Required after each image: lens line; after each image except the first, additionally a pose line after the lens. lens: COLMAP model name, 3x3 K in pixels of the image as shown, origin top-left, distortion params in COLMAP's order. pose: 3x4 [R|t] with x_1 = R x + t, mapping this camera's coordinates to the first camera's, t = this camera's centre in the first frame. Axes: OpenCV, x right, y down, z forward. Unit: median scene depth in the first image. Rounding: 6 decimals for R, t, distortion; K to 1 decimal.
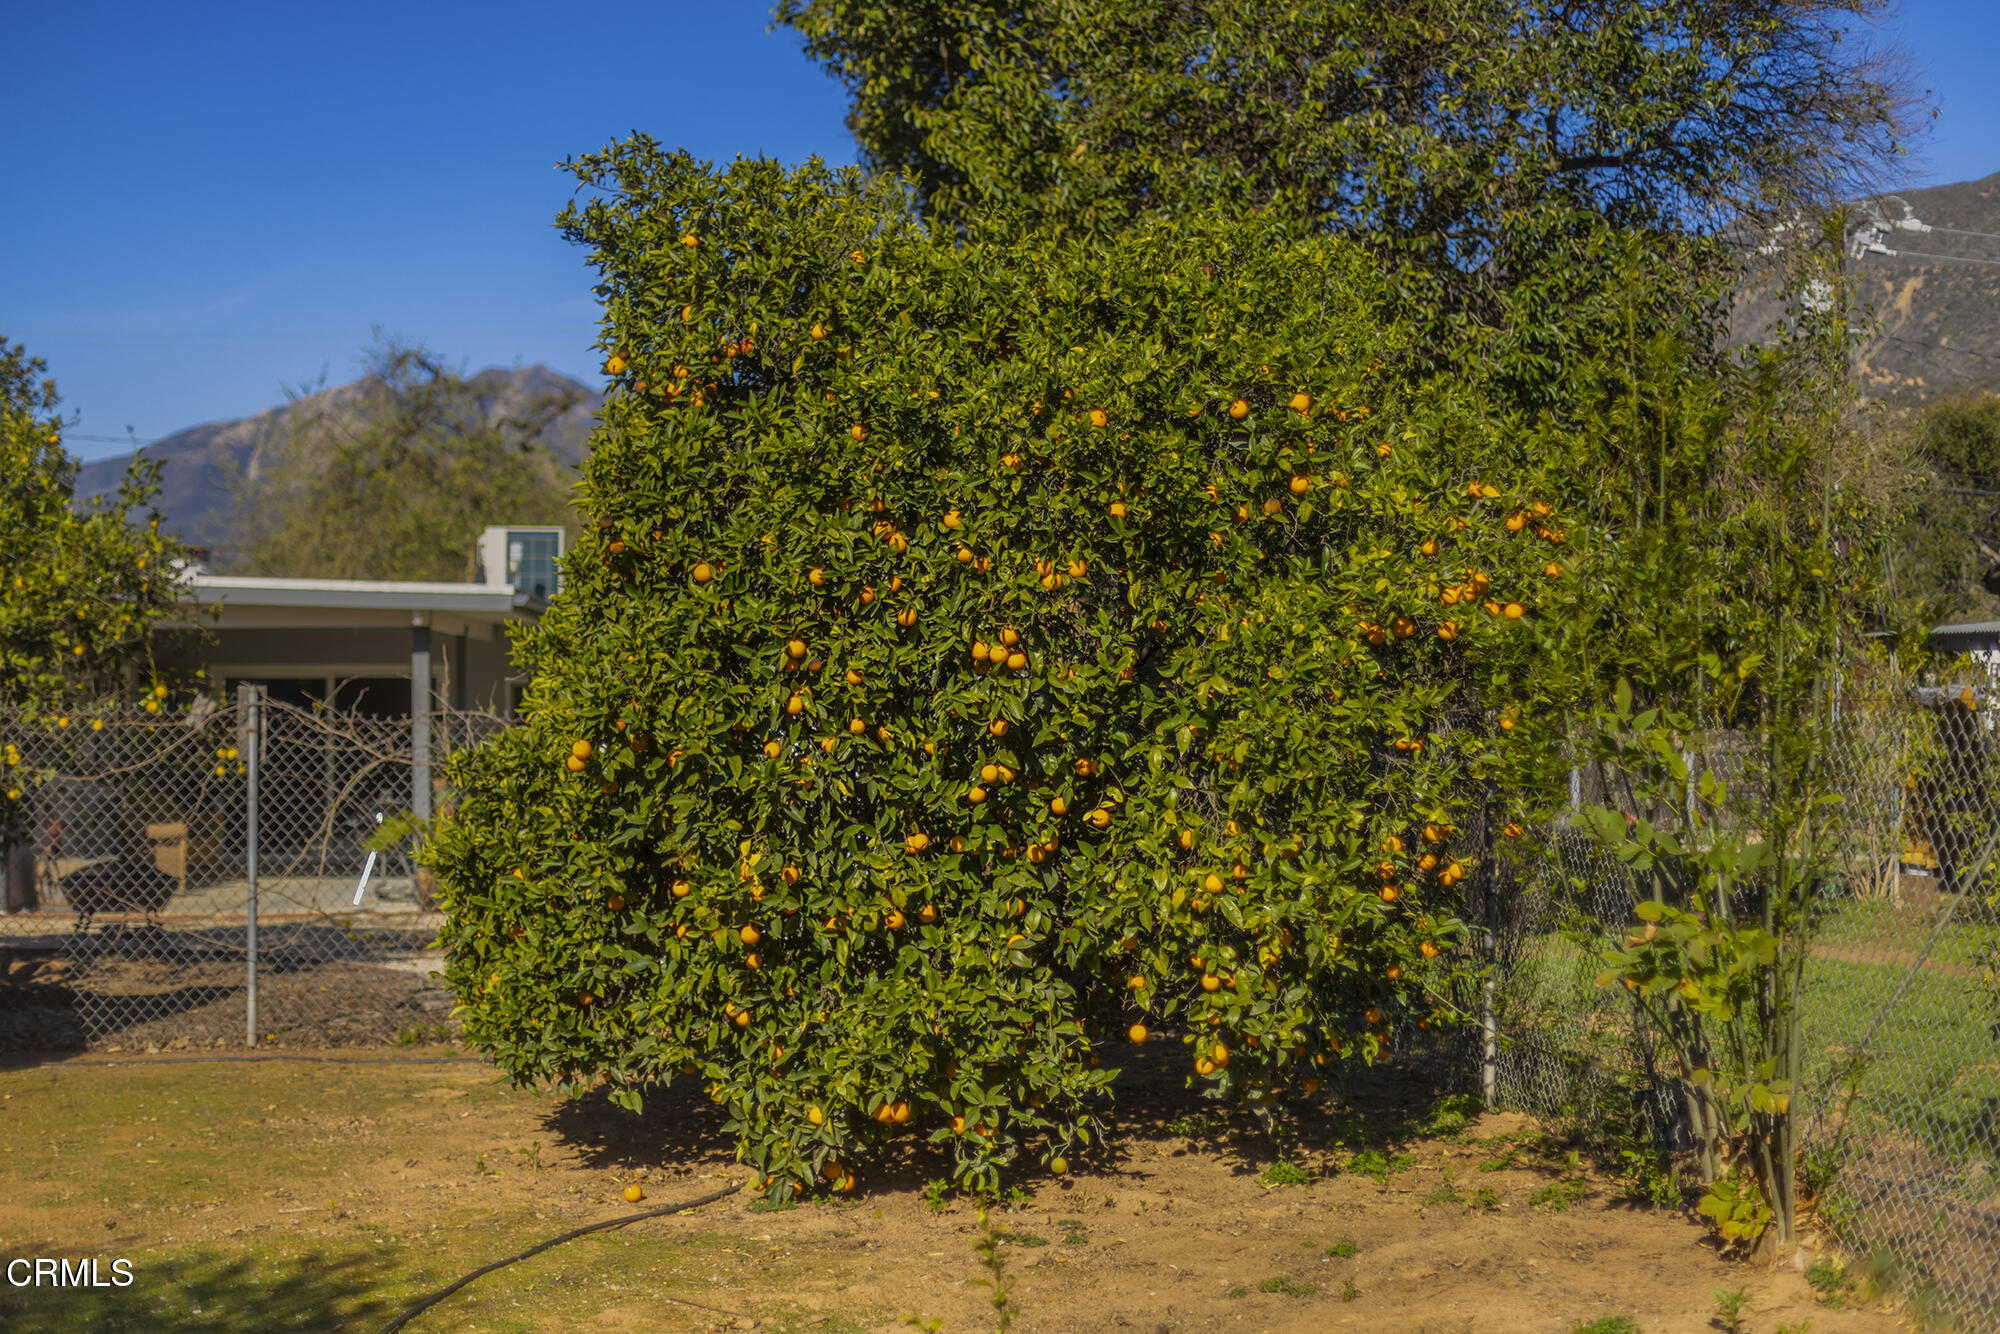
lens RADIAL K [[2849.3, 0, 1002.2], [0, 2849.3, 670.6], [0, 0, 1]] dist [0.007038, 0.000000]
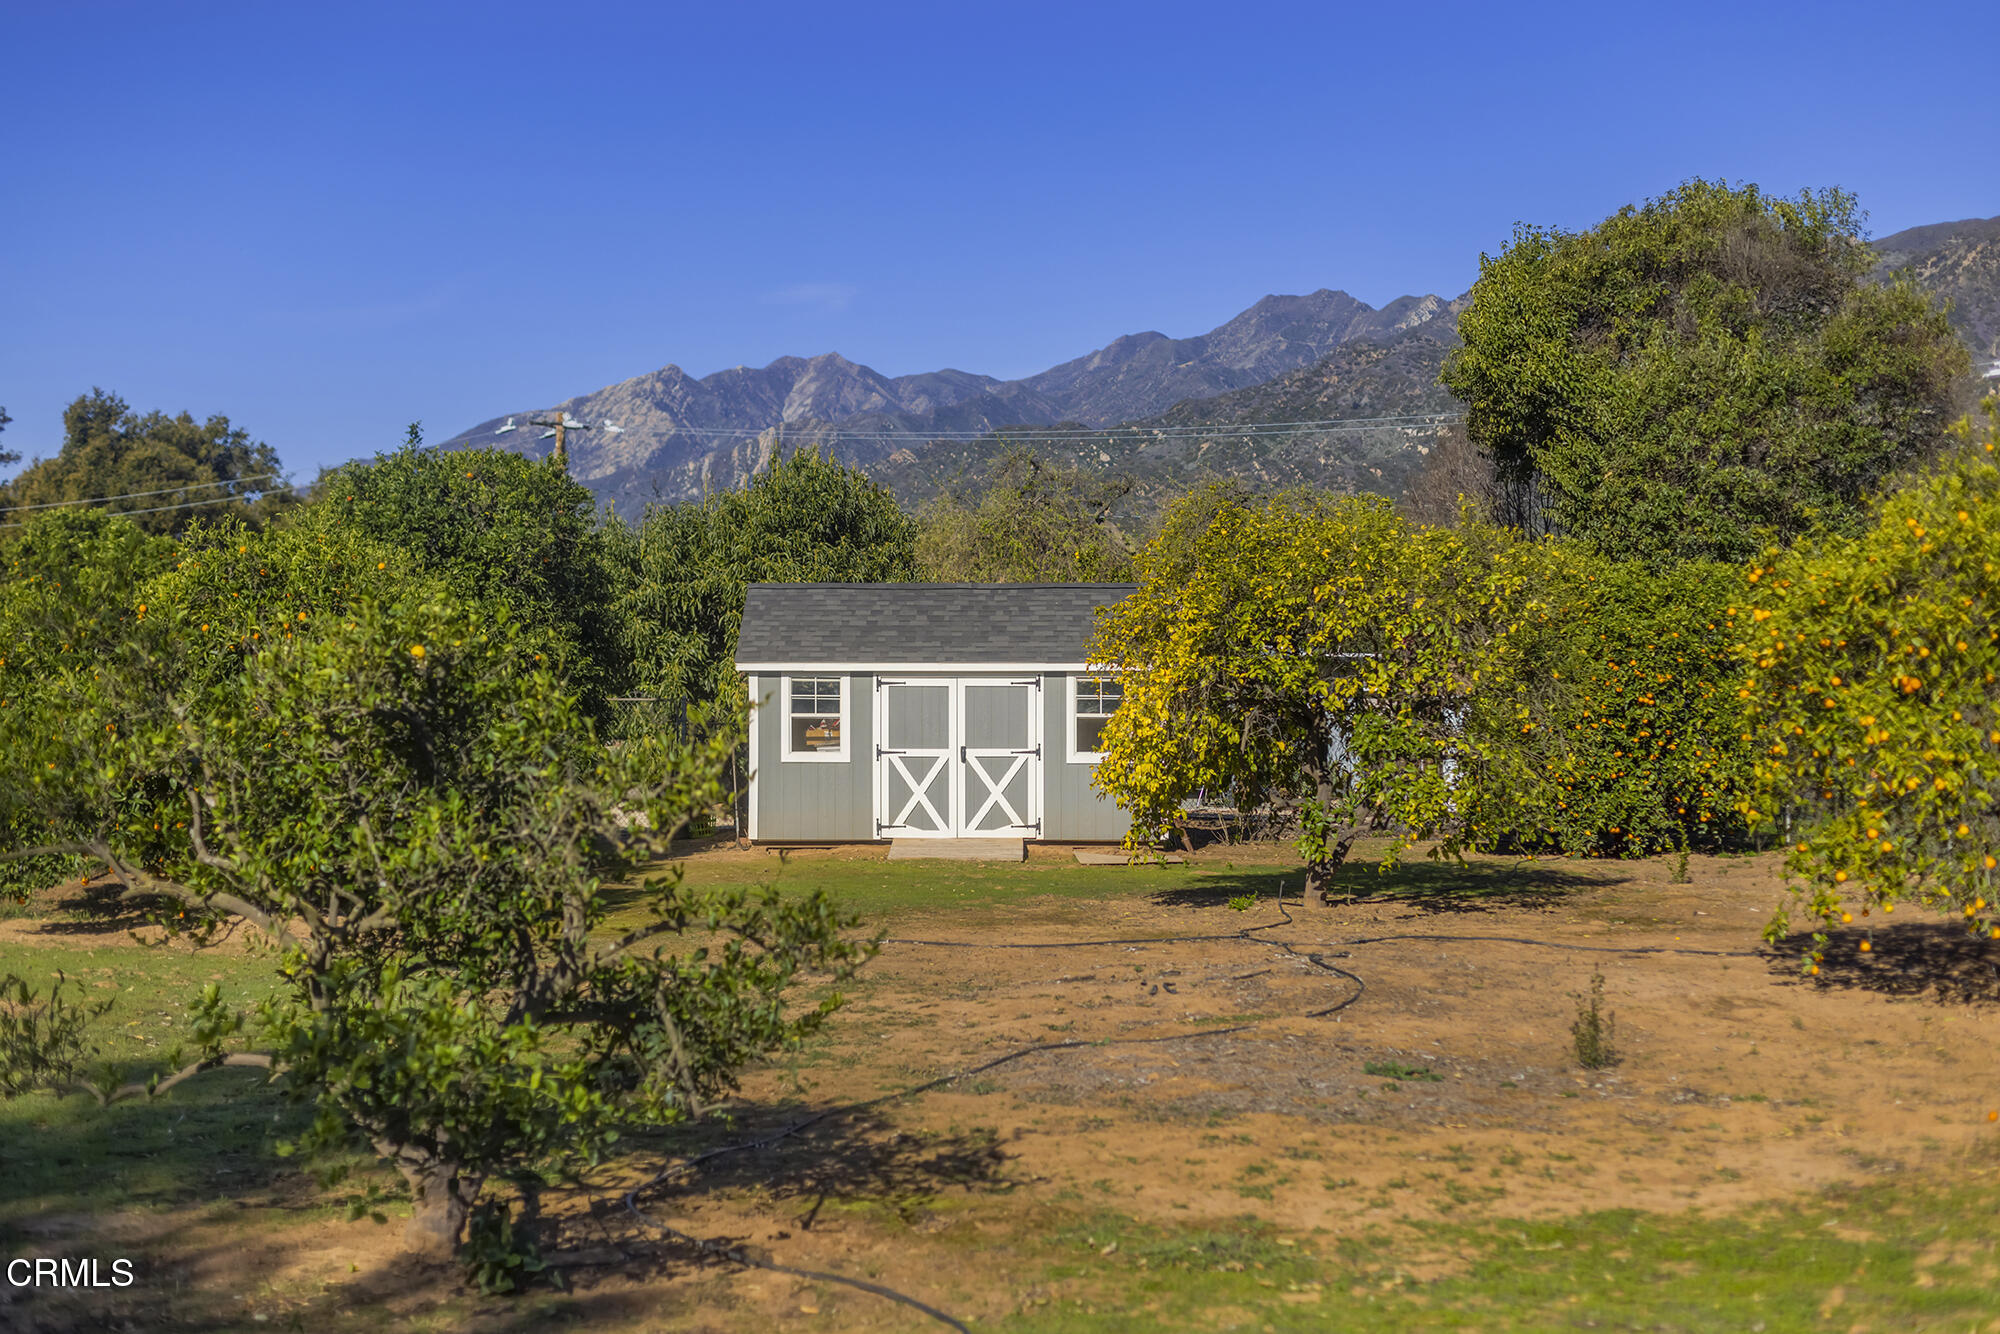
lens RADIAL K [[2849.3, 0, 984.6], [0, 2849.3, 667.8], [0, 0, 1]] dist [0.007038, 0.000000]
pose [[0.994911, 0.000942, -0.100749, -0.451931], [-0.000887, 0.999999, 0.000591, -0.046835], [0.100749, -0.000498, 0.994912, -2.552054]]
